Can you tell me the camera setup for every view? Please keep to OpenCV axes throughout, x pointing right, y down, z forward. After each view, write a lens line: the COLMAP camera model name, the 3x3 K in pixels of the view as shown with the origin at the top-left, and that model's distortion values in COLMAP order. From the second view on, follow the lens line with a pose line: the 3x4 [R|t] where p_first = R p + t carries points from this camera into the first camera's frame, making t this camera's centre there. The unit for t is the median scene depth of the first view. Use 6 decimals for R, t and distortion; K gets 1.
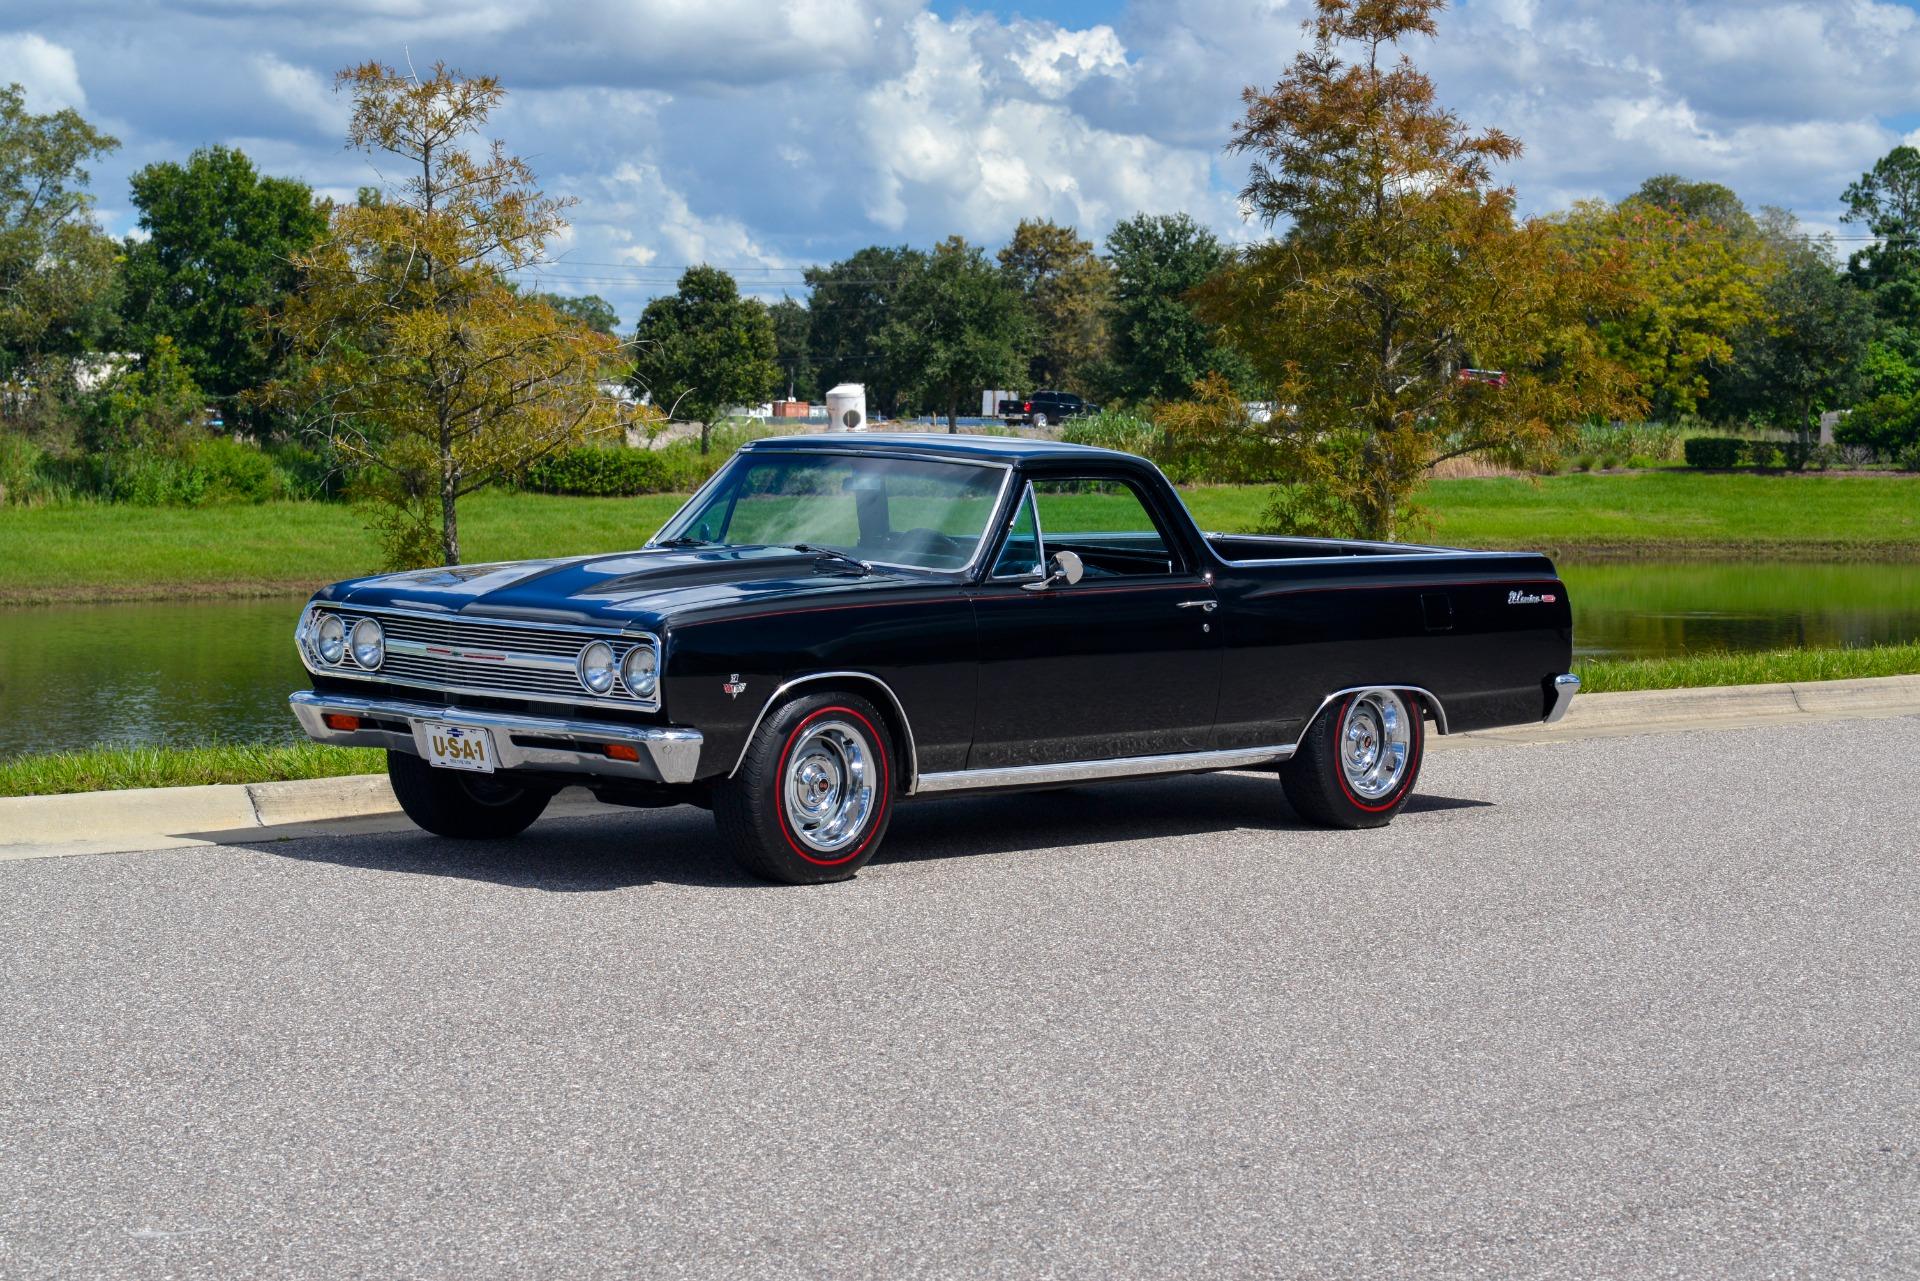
lens RADIAL K [[4760.0, 0, 956.3], [0, 4760.0, 629.9], [0, 0, 1]] dist [0.092714, 0.000000]
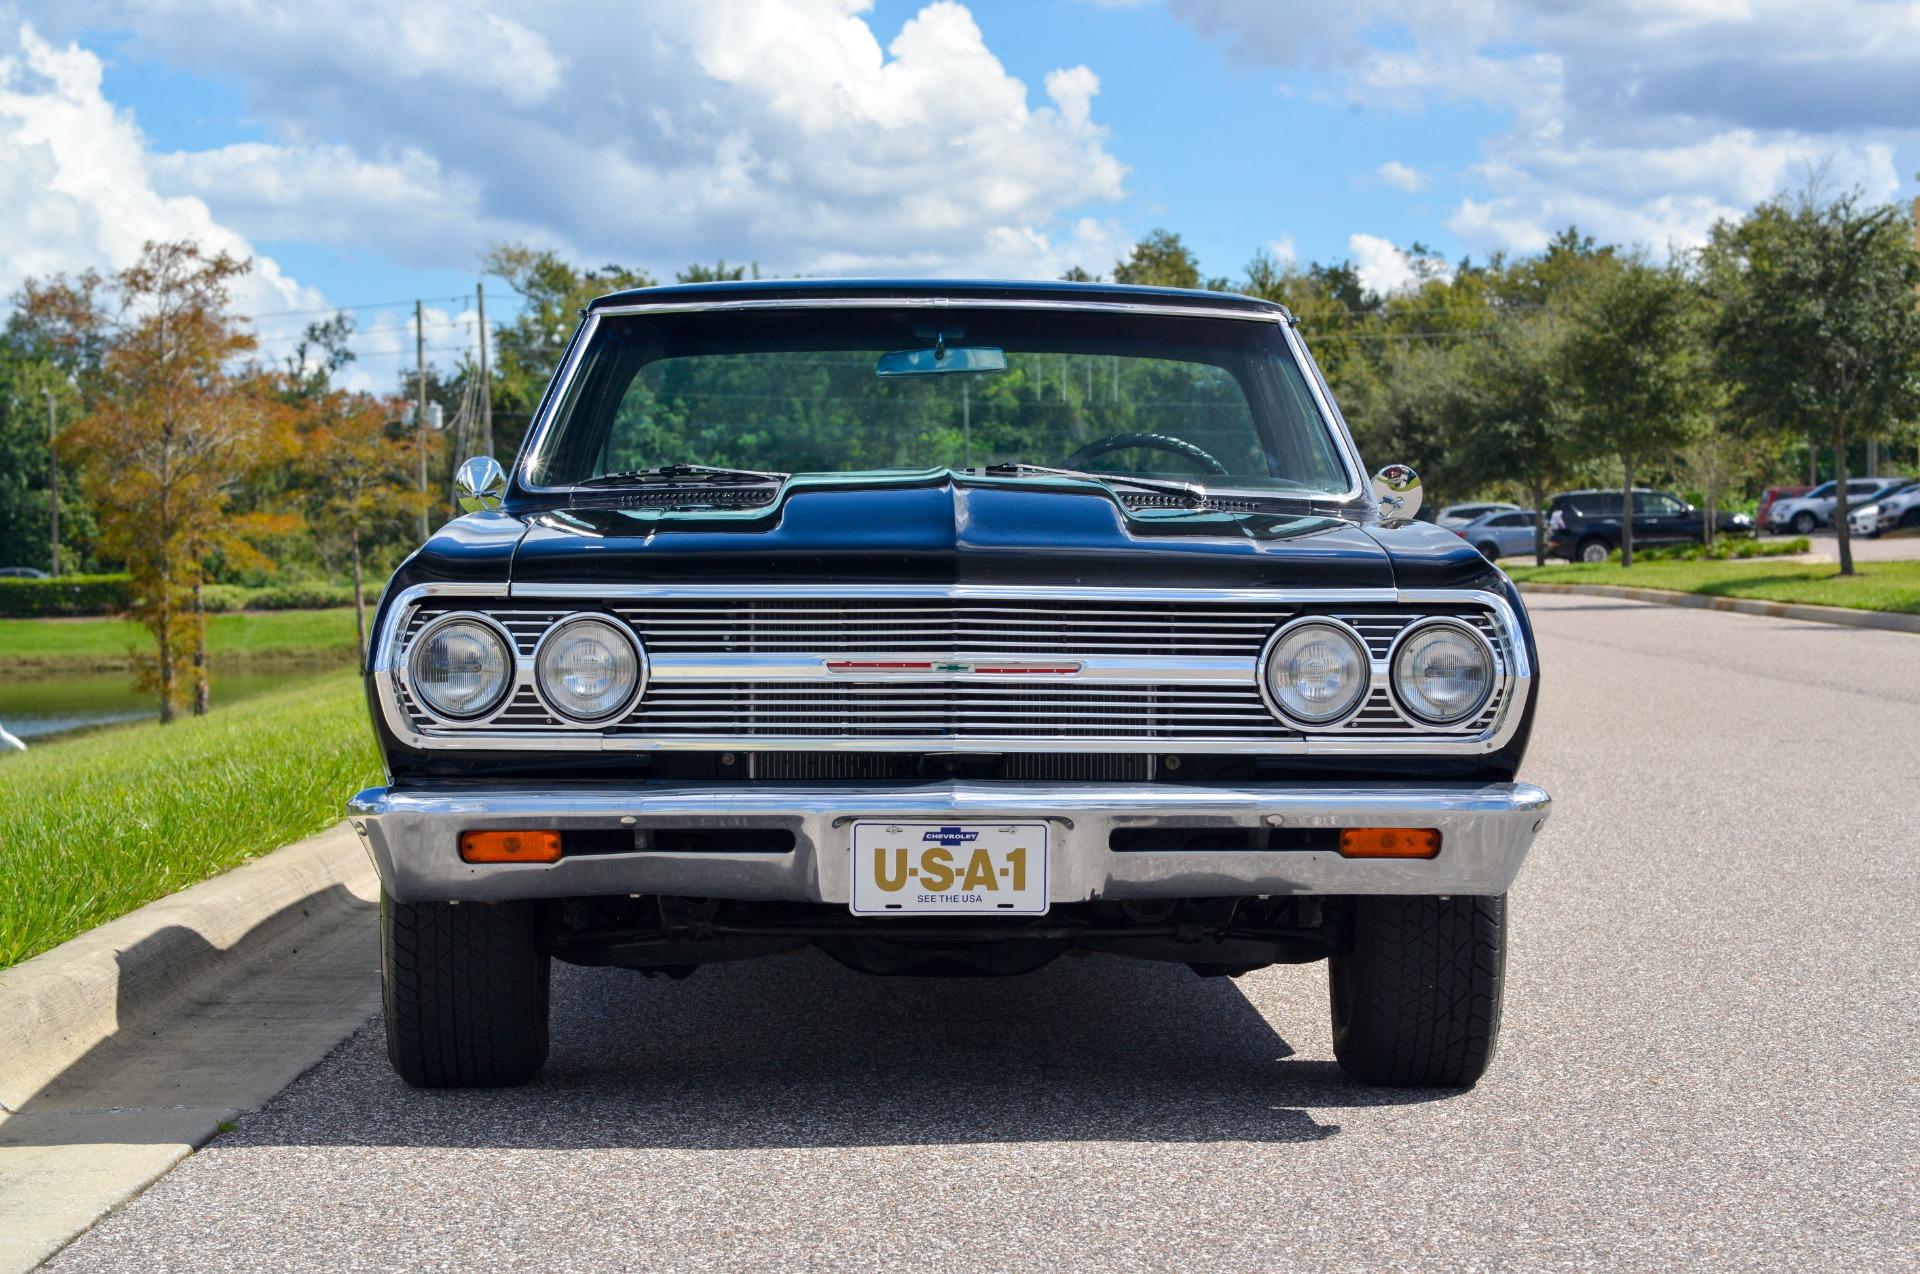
lens RADIAL K [[4482.0, 0, 969.4], [0, 4482.0, 663.1], [0, 0, 1]] dist [0.082926, 0.000000]
pose [[0.718798, -0.041261, 0.693994, -0.393666], [0.060214, 0.998181, -0.003020, 0.005762], [-0.692607, 0.043959, 0.719975, 0.655207]]
